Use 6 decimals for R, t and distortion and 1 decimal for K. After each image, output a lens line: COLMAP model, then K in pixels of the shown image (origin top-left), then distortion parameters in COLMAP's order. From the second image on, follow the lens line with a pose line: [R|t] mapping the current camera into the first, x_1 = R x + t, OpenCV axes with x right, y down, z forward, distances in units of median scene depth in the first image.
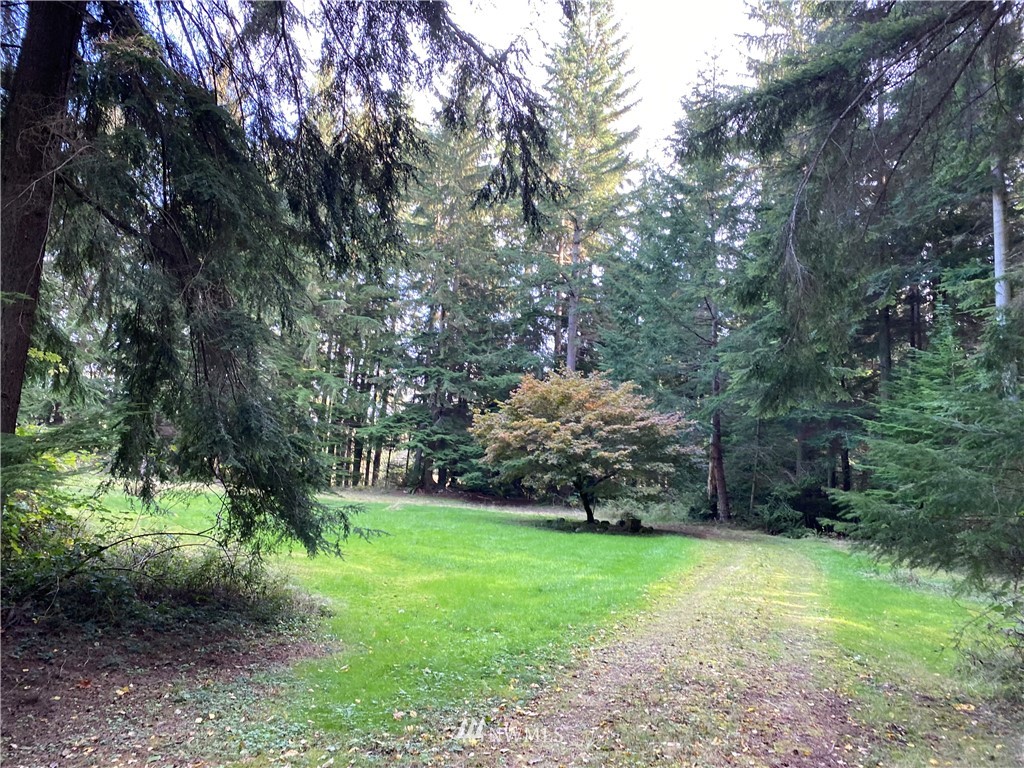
lens RADIAL K [[759.1, 0, 514.3], [0, 759.1, 383.8], [0, 0, 1]] dist [0.025437, -0.032688]
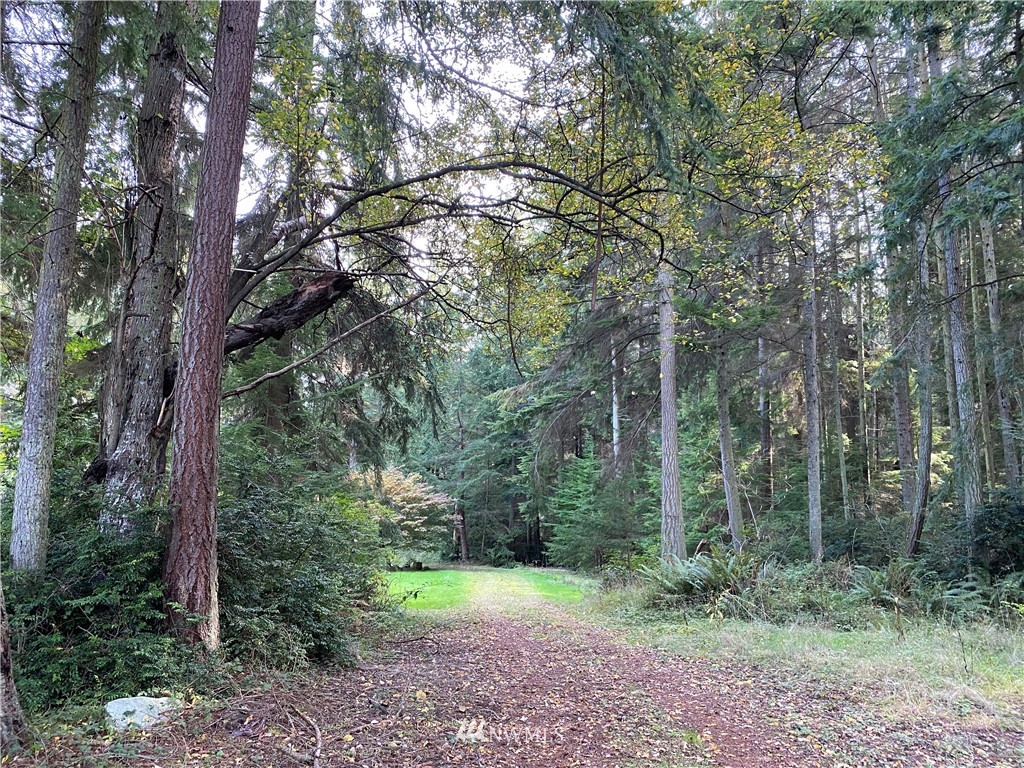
lens RADIAL K [[759.1, 0, 511.7], [0, 759.1, 383.0], [0, 0, 1]] dist [0.025437, -0.032688]
pose [[0.917314, 0.033447, 0.396758, -0.304556], [-0.009219, 0.997983, -0.062817, -0.096365], [-0.398058, 0.053965, 0.915771, -0.544150]]
